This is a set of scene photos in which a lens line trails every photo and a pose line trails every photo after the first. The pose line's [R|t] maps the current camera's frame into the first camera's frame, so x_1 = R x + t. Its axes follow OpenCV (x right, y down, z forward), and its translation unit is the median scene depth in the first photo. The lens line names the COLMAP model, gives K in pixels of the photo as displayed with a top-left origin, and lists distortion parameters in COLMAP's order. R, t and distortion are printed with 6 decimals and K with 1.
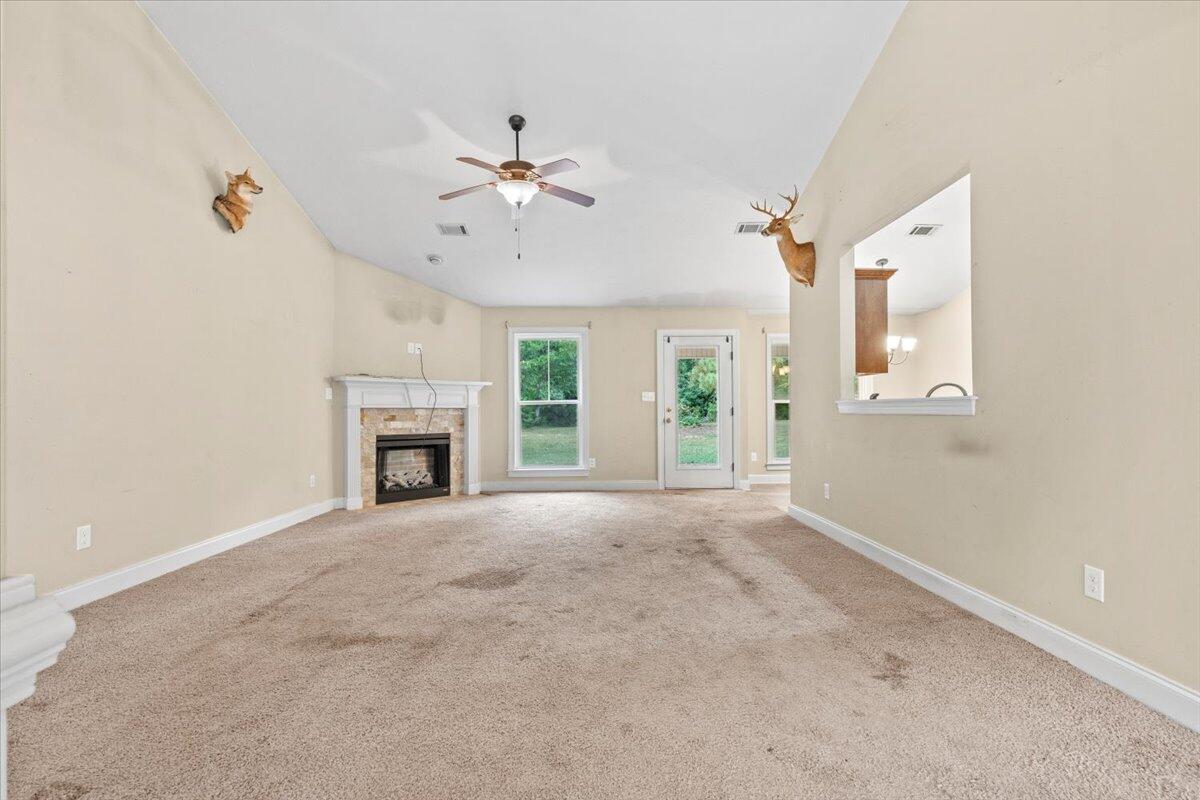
lens RADIAL K [[541.8, 0, 606.1], [0, 541.8, 407.0], [0, 0, 1]] dist [-0.002960, 0.000047]
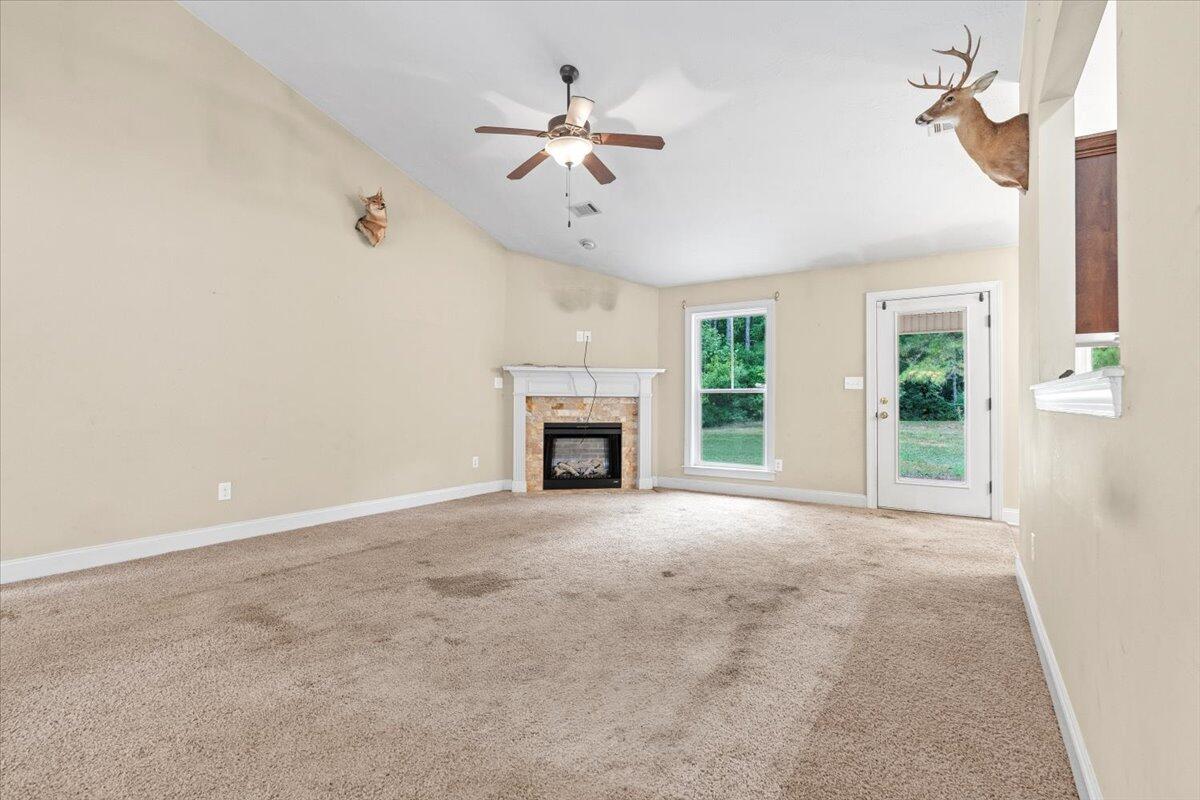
lens RADIAL K [[548.6, 0, 607.0], [0, 548.6, 394.4], [0, 0, 1]] dist [-0.004569, 0.000386]
pose [[0.821209, 0.002296, -0.570623, 0.267637], [-0.005328, 0.999979, -0.003644, 0.001299], [0.570602, 0.006033, 0.821204, 0.203423]]
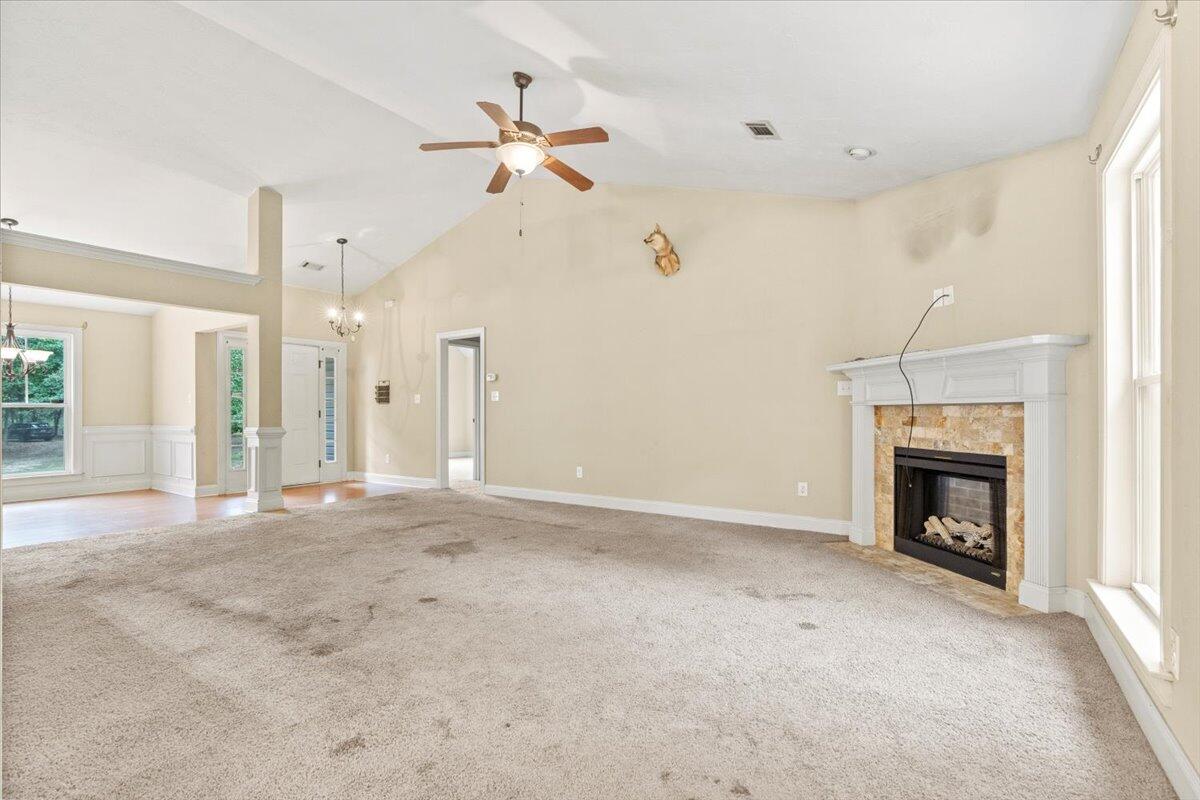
lens RADIAL K [[548.0, 0, 604.3], [0, 548.0, 414.0], [0, 0, 1]] dist [-0.013709, -0.000086]
pose [[-0.582485, 0.007453, -0.812807, 0.316796], [0.010549, 0.999943, 0.001609, 0.007812], [0.812773, -0.007637, -0.582531, 1.080914]]
